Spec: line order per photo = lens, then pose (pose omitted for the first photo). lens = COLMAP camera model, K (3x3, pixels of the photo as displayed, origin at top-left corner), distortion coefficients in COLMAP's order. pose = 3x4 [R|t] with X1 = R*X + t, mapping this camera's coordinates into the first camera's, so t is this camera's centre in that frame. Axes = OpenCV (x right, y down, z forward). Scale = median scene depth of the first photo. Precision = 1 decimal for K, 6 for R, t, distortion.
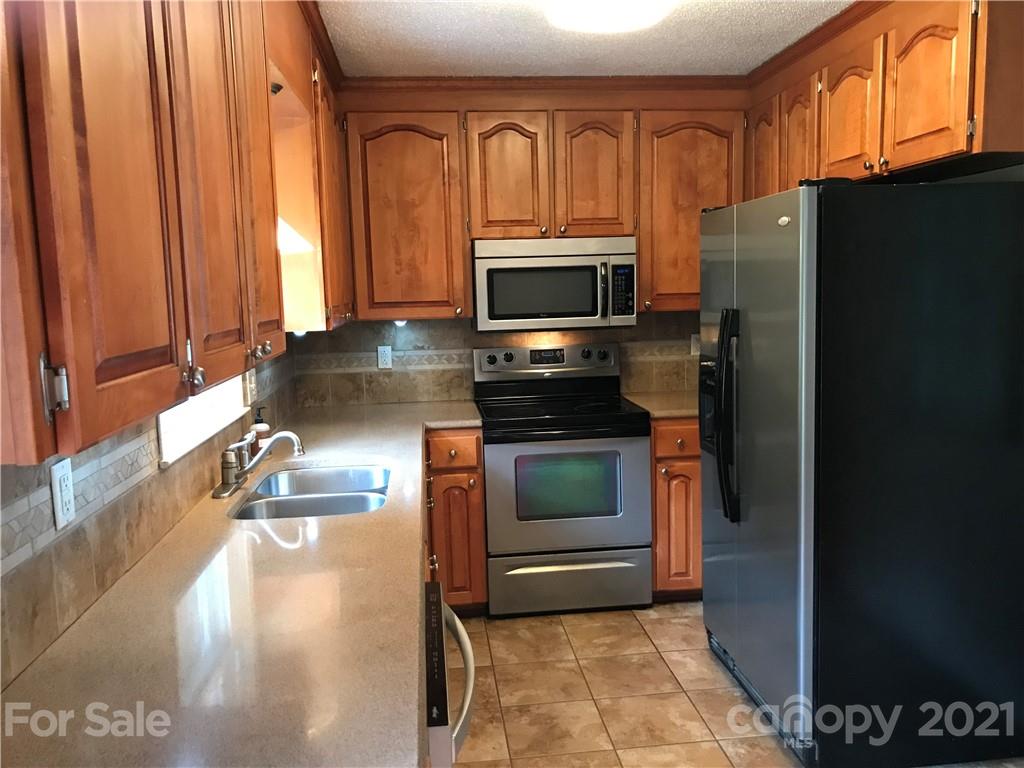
lens RADIAL K [[845.1, 0, 512.0], [0, 845.1, 384.0], [0, 0, 1]] dist [0.006733, 0.002601]
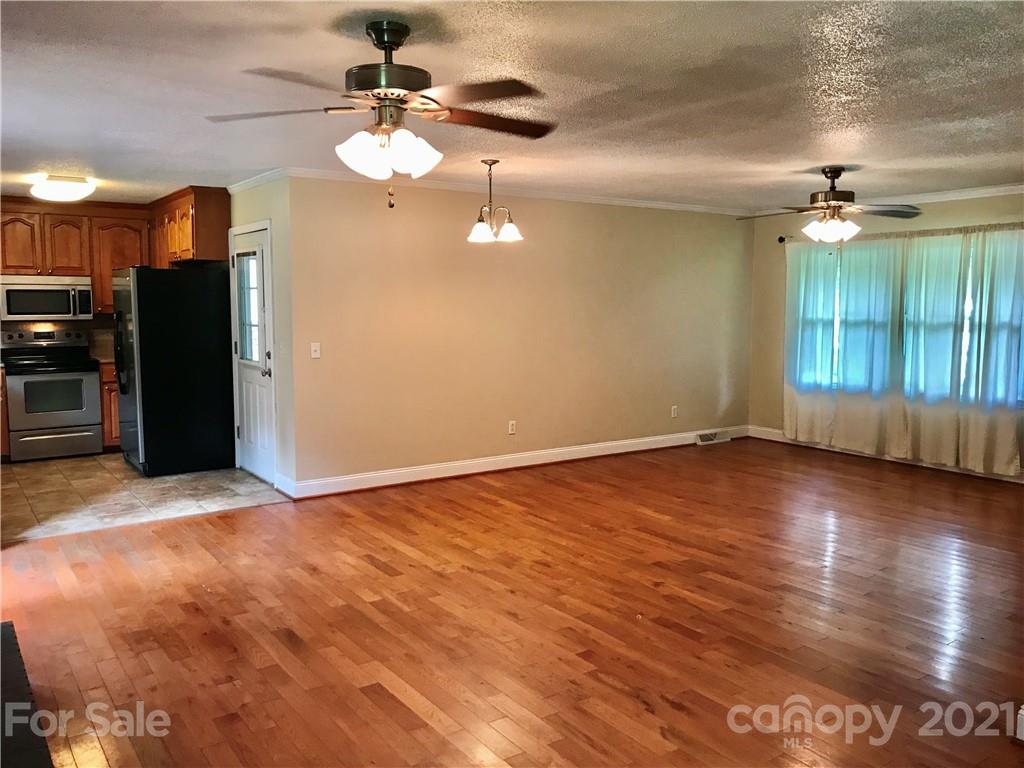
lens RADIAL K [[824.0, 0, 517.7], [0, 824.0, 380.3], [0, 0, 1]] dist [0.009051, 0.009094]
pose [[0.870400, -0.015138, 0.492112, 0.055601], [0.029448, 0.999338, -0.021344, 0.154796], [-0.491464, 0.033070, 0.870270, -1.281634]]
